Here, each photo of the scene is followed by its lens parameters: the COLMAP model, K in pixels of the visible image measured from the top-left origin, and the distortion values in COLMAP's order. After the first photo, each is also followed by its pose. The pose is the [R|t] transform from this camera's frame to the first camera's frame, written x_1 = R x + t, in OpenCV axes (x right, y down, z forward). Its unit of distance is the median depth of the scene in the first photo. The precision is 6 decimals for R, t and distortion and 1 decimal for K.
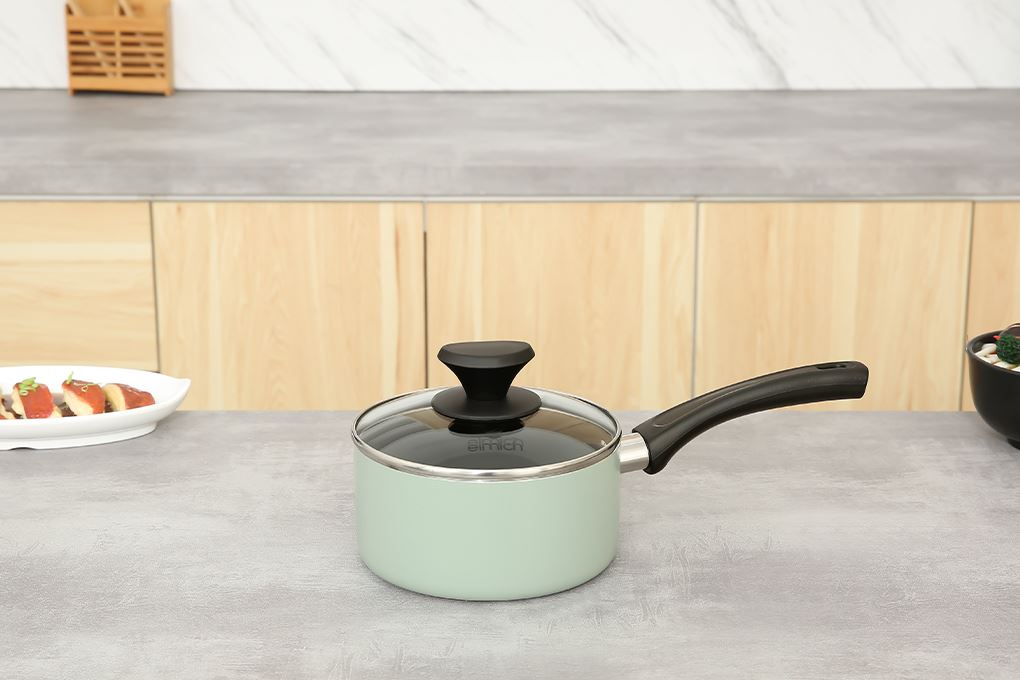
lens RADIAL K [[2068.4, 0, 510.0], [0, 2068.4, 340.0], [0, 0, 1]] dist [0.072069, 0.315648]
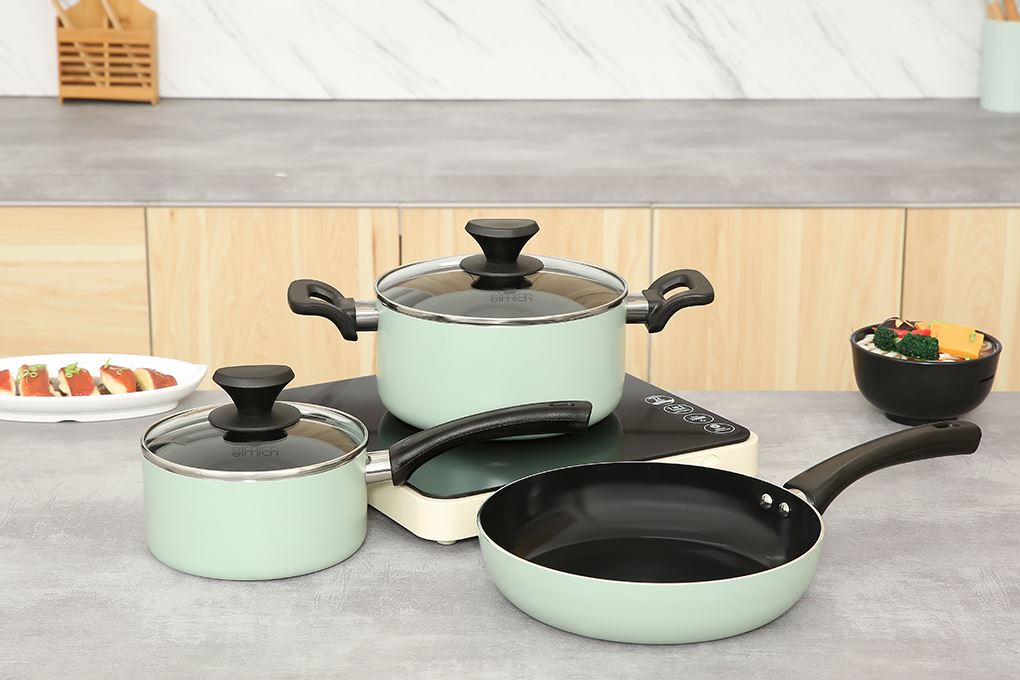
lens RADIAL K [[2321.2, 0, 523.8], [0, 2321.2, 368.0], [0, 0, 1]] dist [0.097894, 0.218156]
pose [[0.999880, -0.000078, 0.015469, 0.004567], [-0.000072, 0.999953, 0.009705, 0.005007], [-0.015469, -0.009705, 0.999833, -0.214228]]
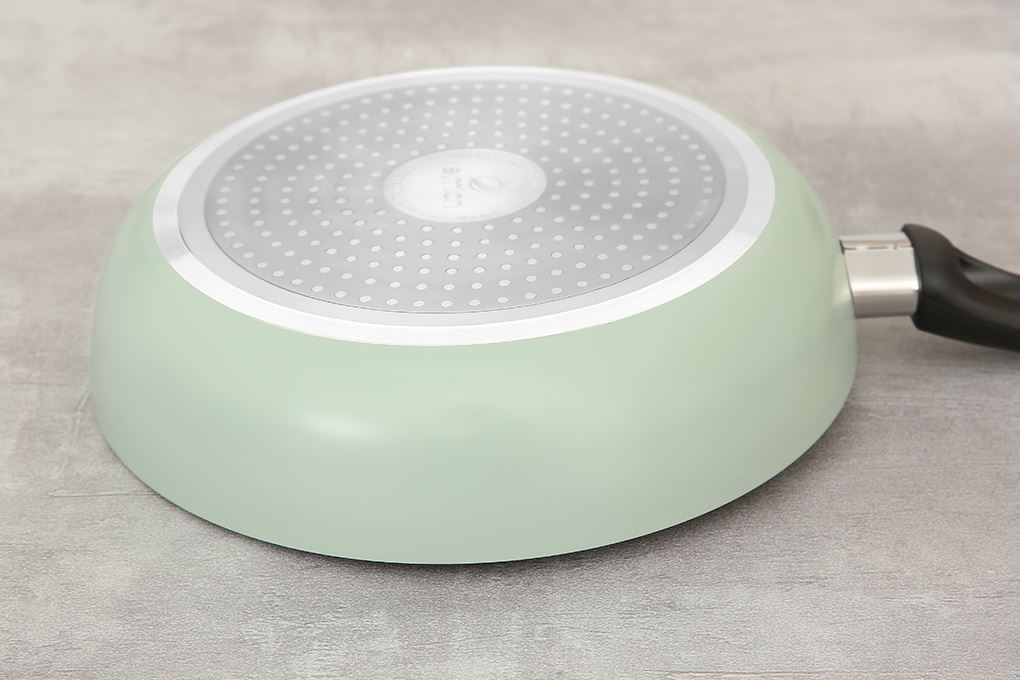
lens RADIAL K [[2321.2, 0, 523.8], [0, 2321.2, 368.0], [0, 0, 1]] dist [0.097894, 0.218156]
pose [[0.999929, -0.007652, 0.009157, 0.009238], [0.005246, 0.971092, 0.238647, 0.002639], [-0.010718, -0.238582, 0.971063, 0.160623]]
